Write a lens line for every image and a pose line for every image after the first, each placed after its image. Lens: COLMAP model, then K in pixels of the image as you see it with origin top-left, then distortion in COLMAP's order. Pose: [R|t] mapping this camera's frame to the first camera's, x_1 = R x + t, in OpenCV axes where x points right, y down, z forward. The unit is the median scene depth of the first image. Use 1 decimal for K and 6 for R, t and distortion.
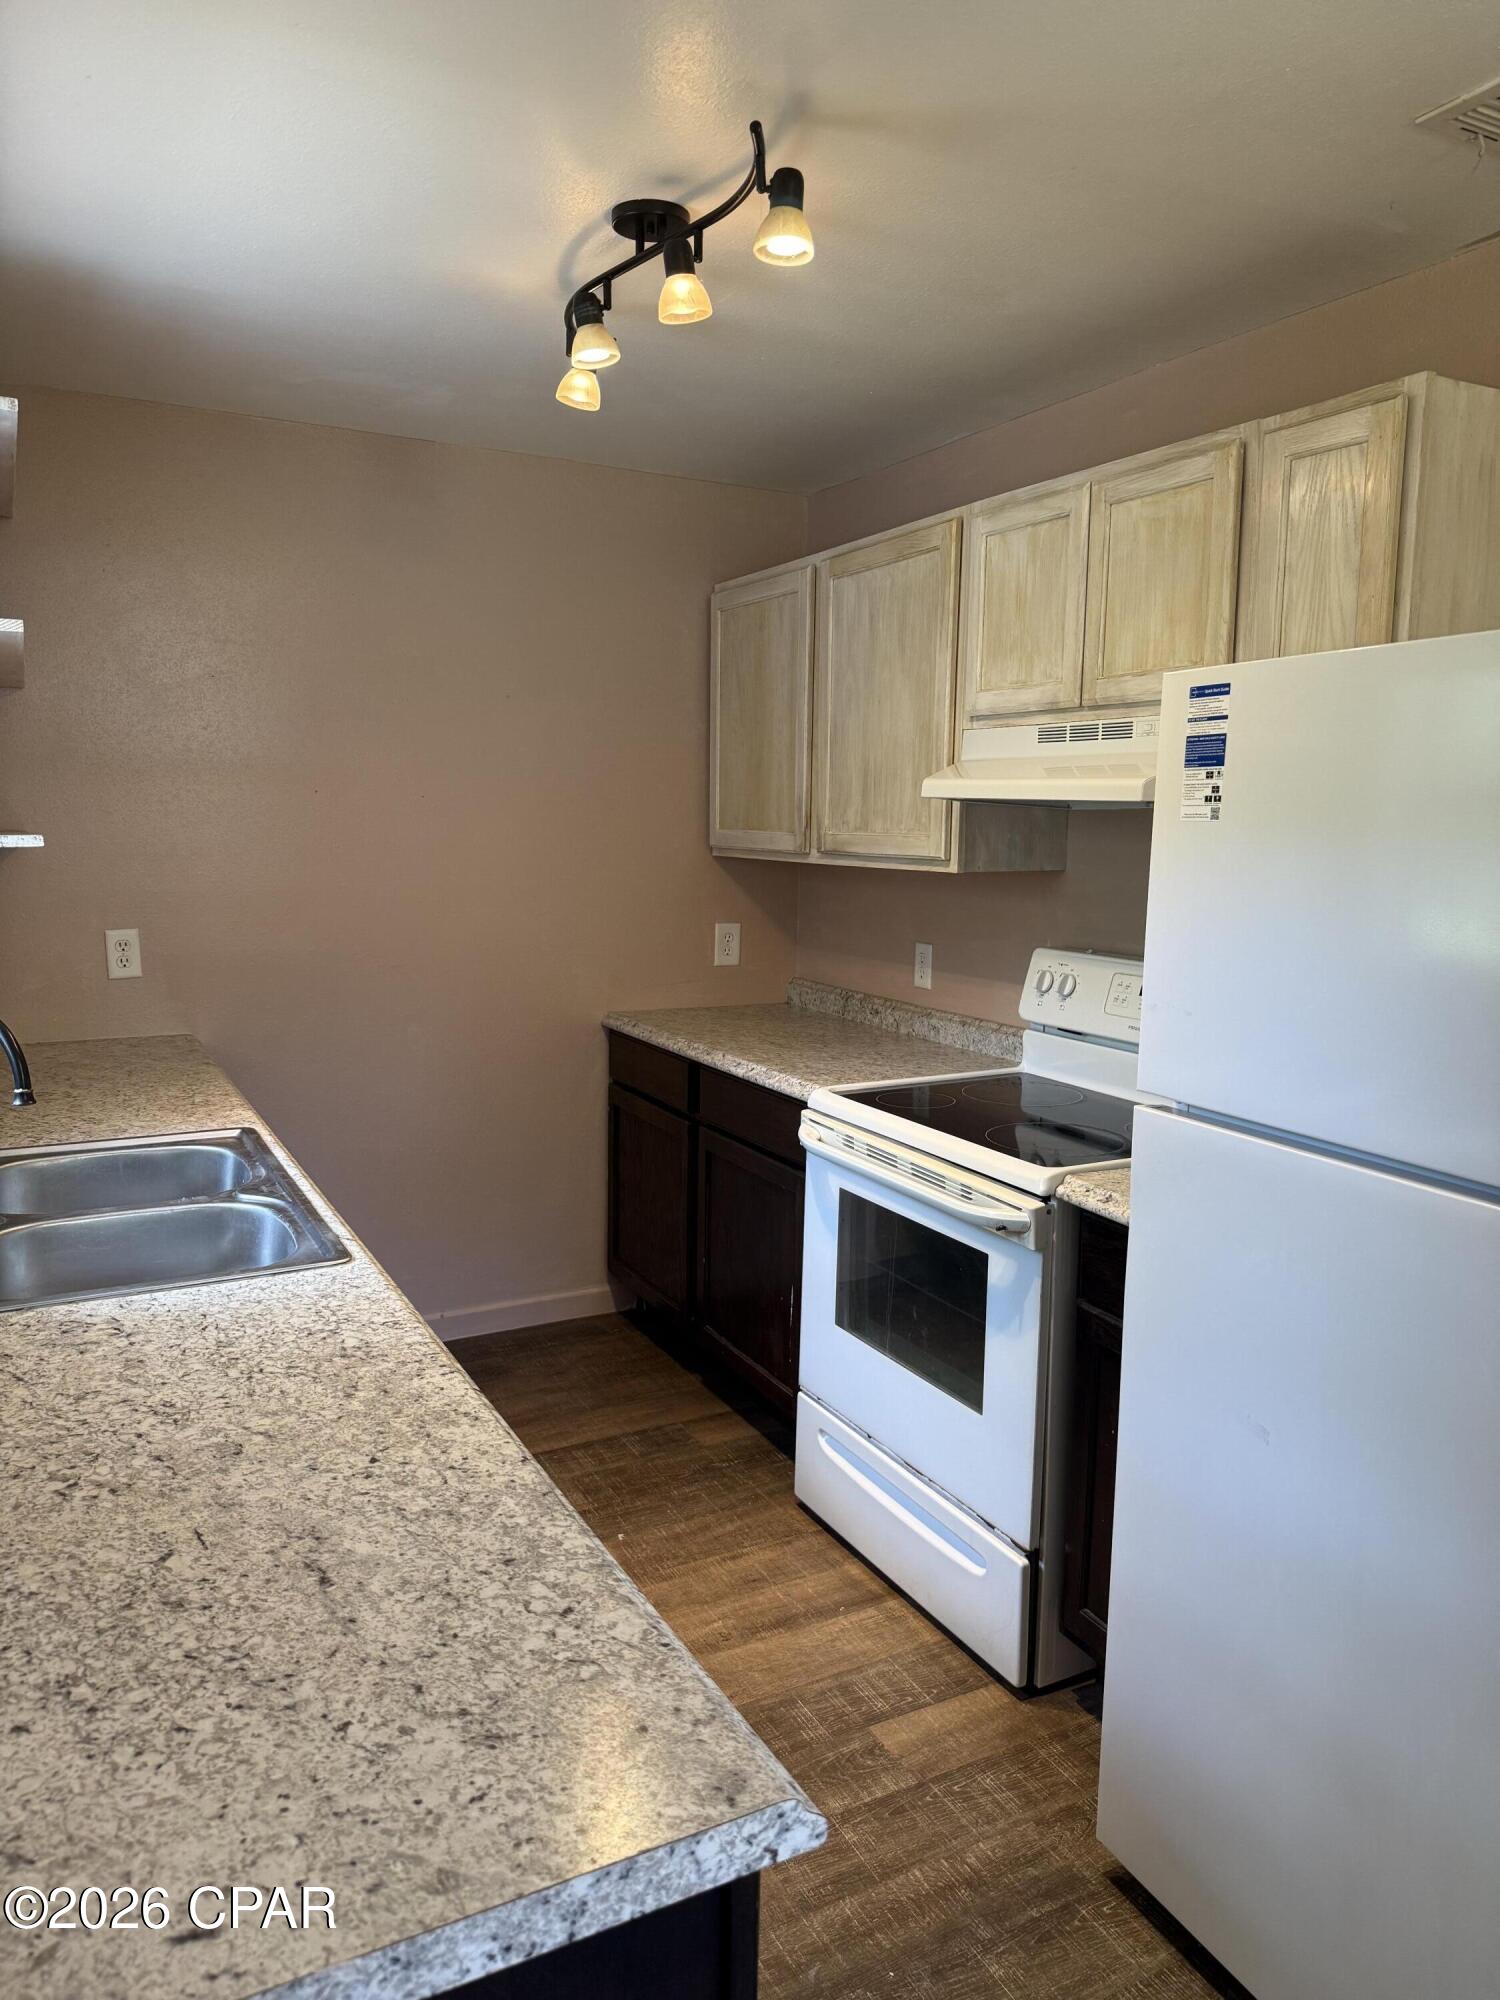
lens RADIAL K [[1412.2, 0, 763.5], [0, 1412.2, 994.6], [0, 0, 1]] dist [0.070075, -0.075001]
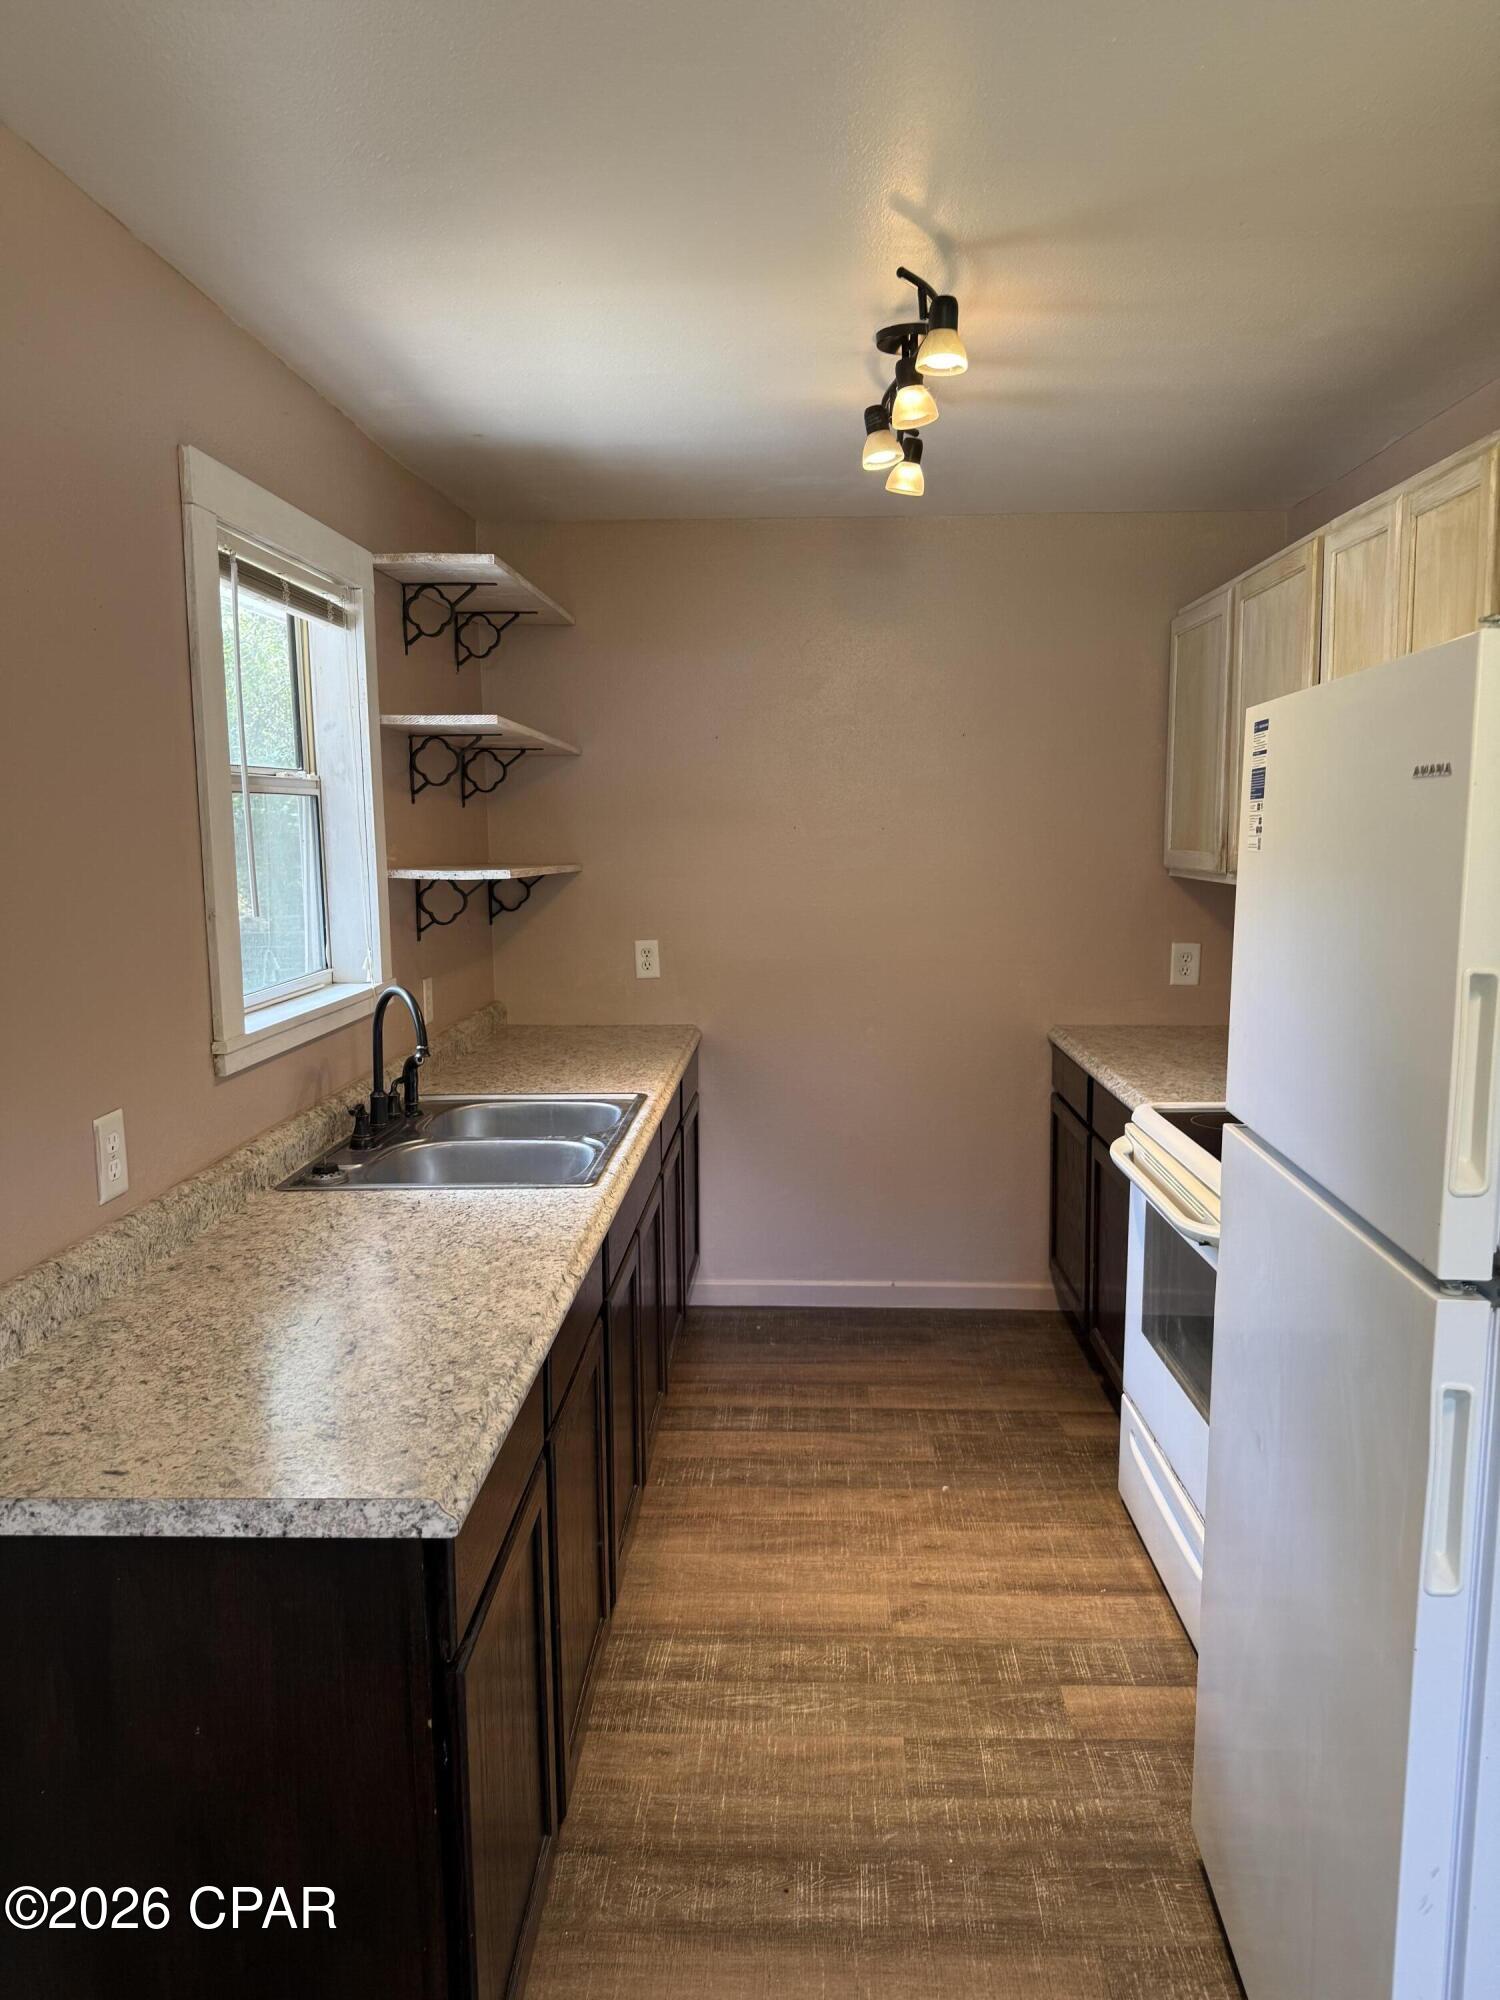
lens RADIAL K [[1412.2, 0, 755.0], [0, 1412.2, 1005.0], [0, 0, 1]] dist [0.070075, -0.075001]
pose [[0.866298, 0.042633, -0.497706, 0.558909], [-0.045373, 0.998948, 0.006592, 0.000977], [0.497463, 0.016872, 0.867321, -0.090944]]
